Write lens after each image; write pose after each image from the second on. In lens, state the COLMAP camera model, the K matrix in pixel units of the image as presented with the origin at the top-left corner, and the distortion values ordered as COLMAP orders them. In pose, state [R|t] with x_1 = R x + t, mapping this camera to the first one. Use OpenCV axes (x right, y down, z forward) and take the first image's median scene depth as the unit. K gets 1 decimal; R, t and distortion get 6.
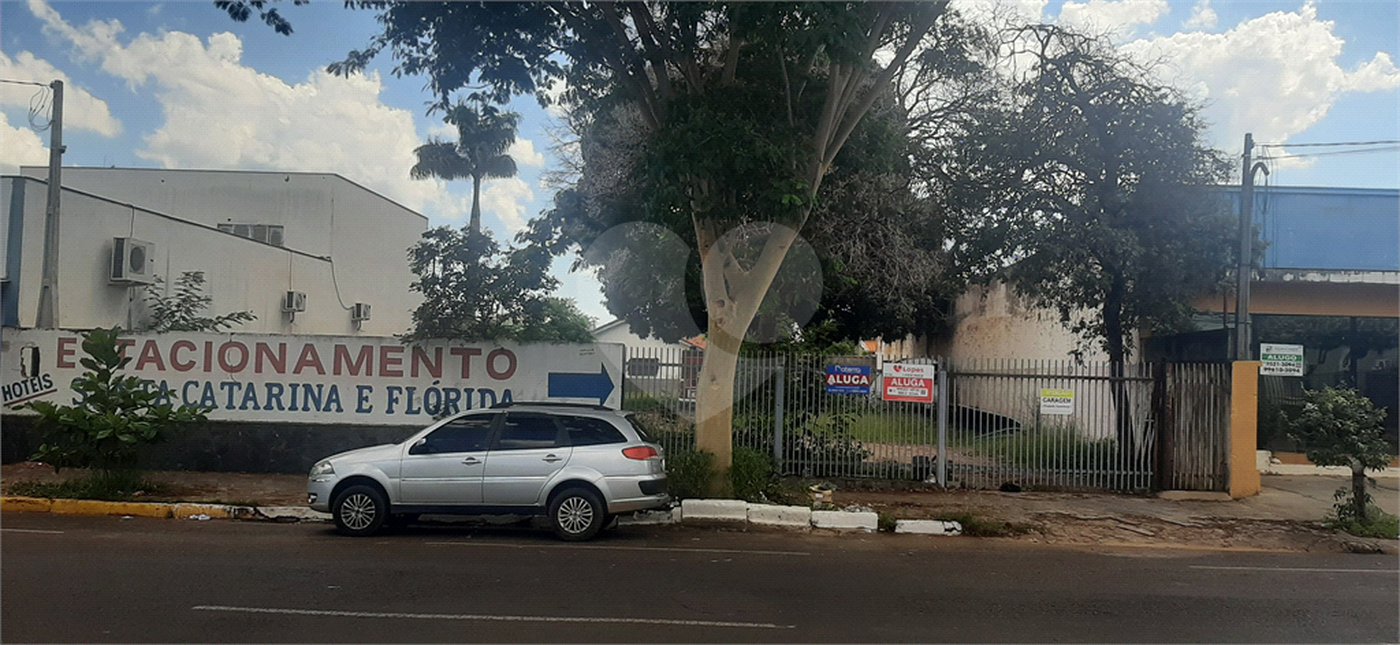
lens RADIAL K [[1113.0, 0, 711.5], [0, 1113.0, 321.4], [0, 0, 1]] dist [0.087544, -0.170221]
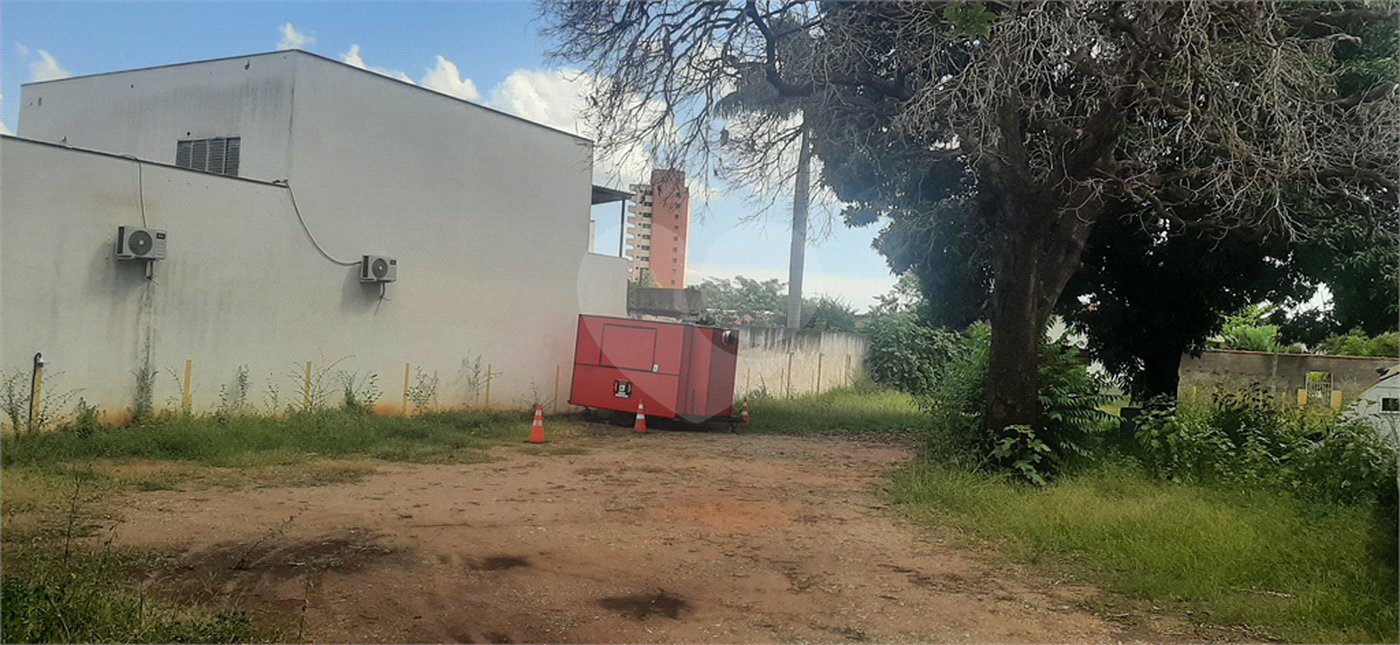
lens RADIAL K [[1113.0, 0, 701.5], [0, 1113.0, 331.9], [0, 0, 1]] dist [0.087544, -0.170221]
pose [[0.876185, 0.014775, -0.481748, 0.307126], [-0.006470, 0.999801, 0.018897, 0.026121], [0.481931, -0.013440, 0.876106, 0.974509]]
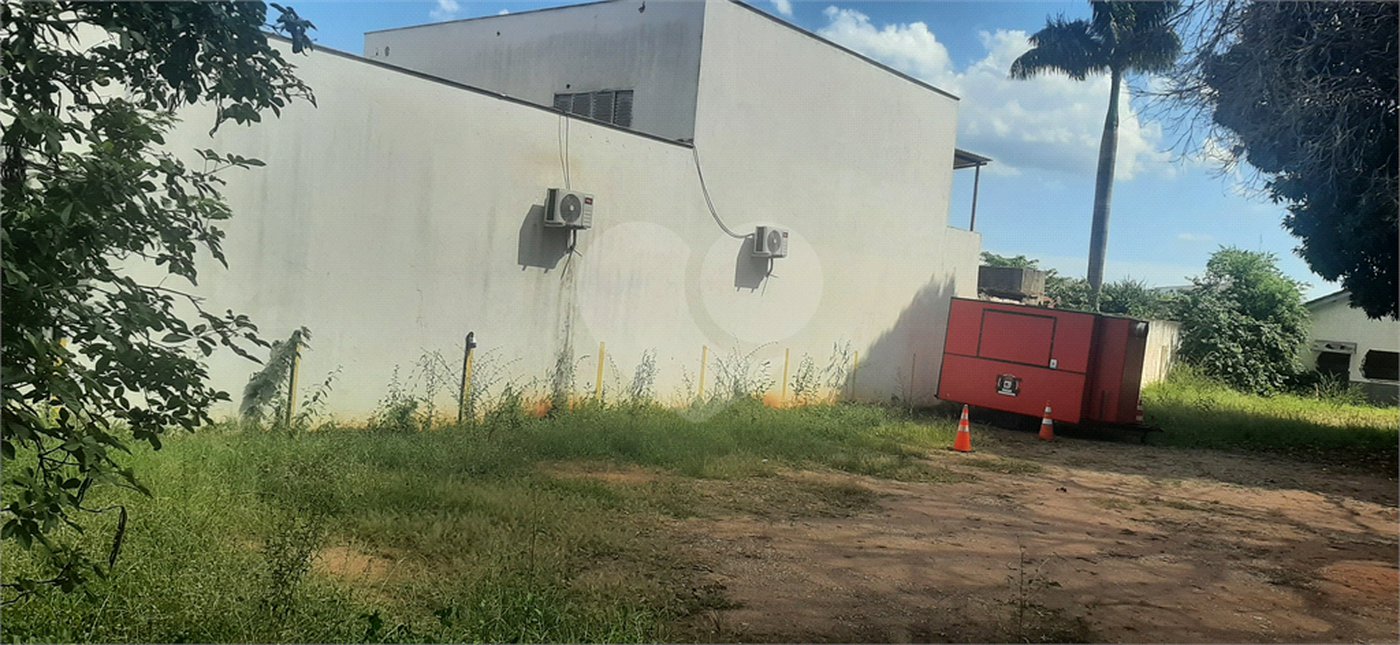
lens RADIAL K [[1113.0, 0, 699.2], [0, 1113.0, 316.2], [0, 0, 1]] dist [0.087544, -0.170221]
pose [[0.803914, 0.050671, -0.592583, -0.005955], [-0.036291, 0.998687, 0.036163, 0.018260], [0.593638, -0.007566, 0.804697, 0.976182]]
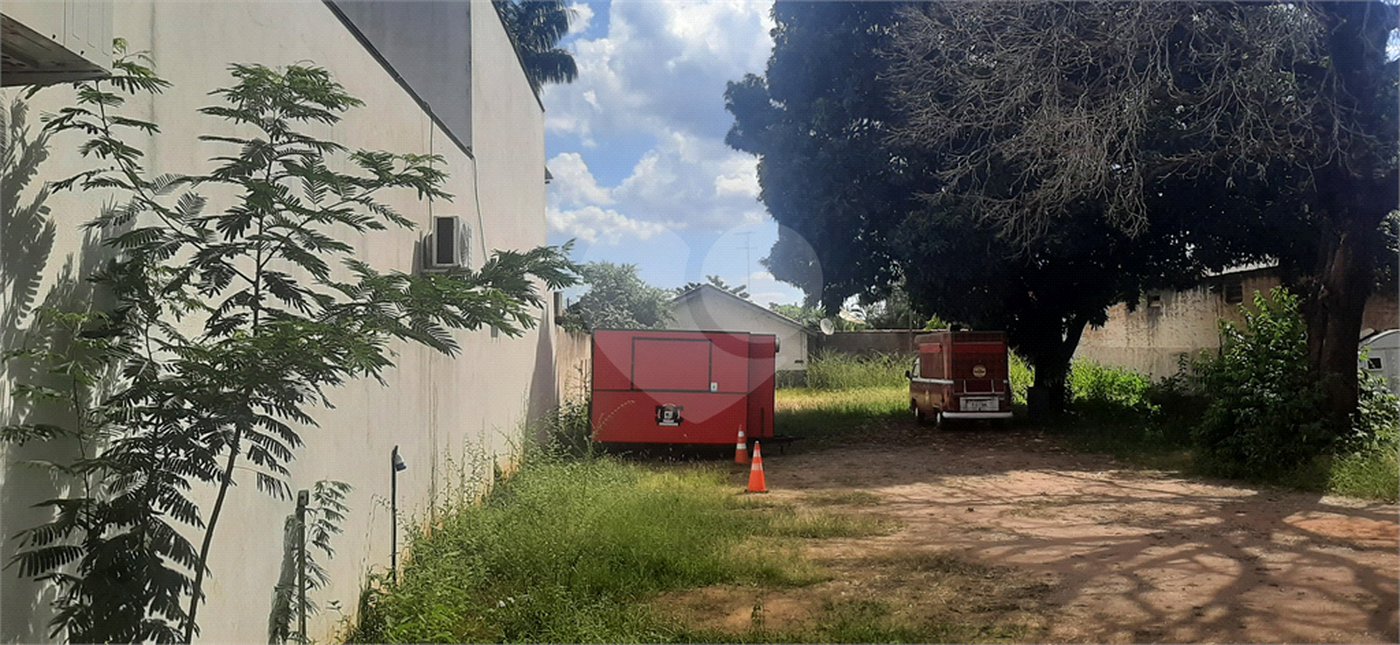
lens RADIAL K [[1113.0, 0, 691.7], [0, 1113.0, 317.5], [0, 0, 1]] dist [0.087544, -0.170221]
pose [[0.996032, -0.040809, 0.079083, -0.516246], [0.039408, 0.999039, 0.019194, 0.002254], [-0.079791, -0.016001, 0.996683, 1.004429]]
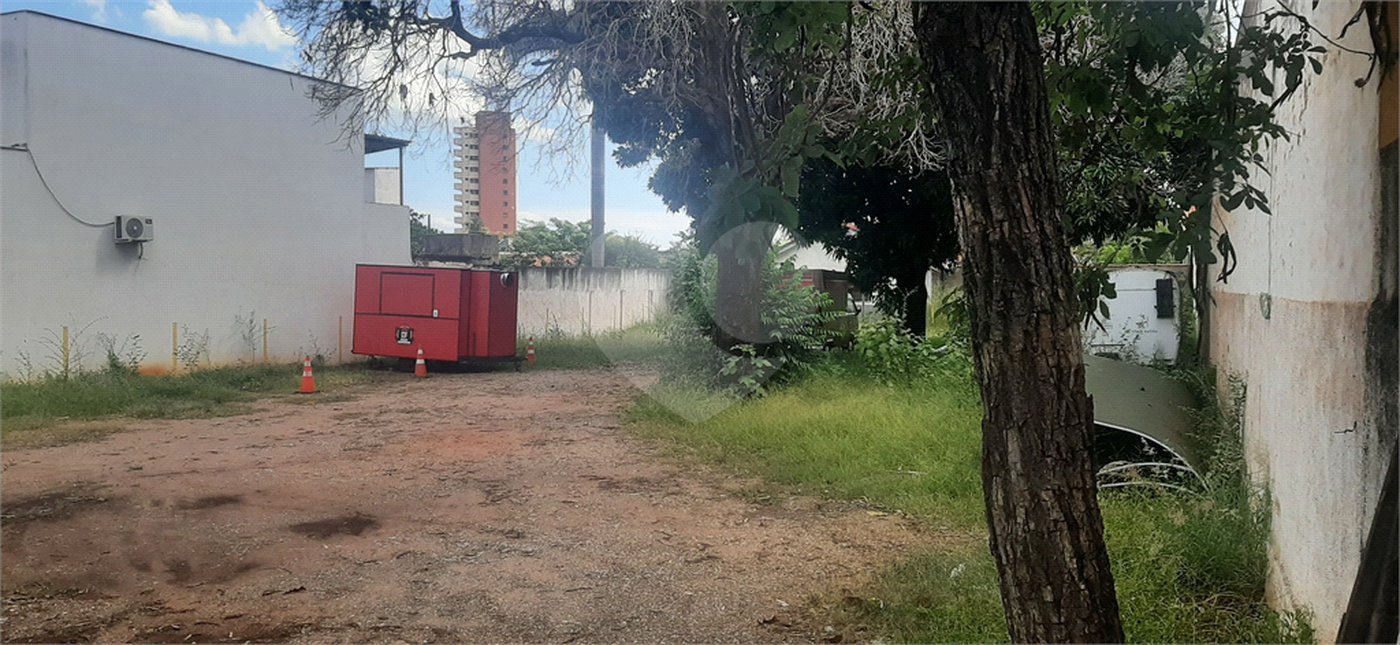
lens RADIAL K [[1113.0, 0, 702.1], [0, 1113.0, 320.7], [0, 0, 1]] dist [0.087544, -0.170221]
pose [[0.933643, -0.018049, -0.357751, 0.414438], [0.044329, 0.996874, 0.065395, 0.029194], [0.355452, -0.076914, 0.931524, 0.956461]]
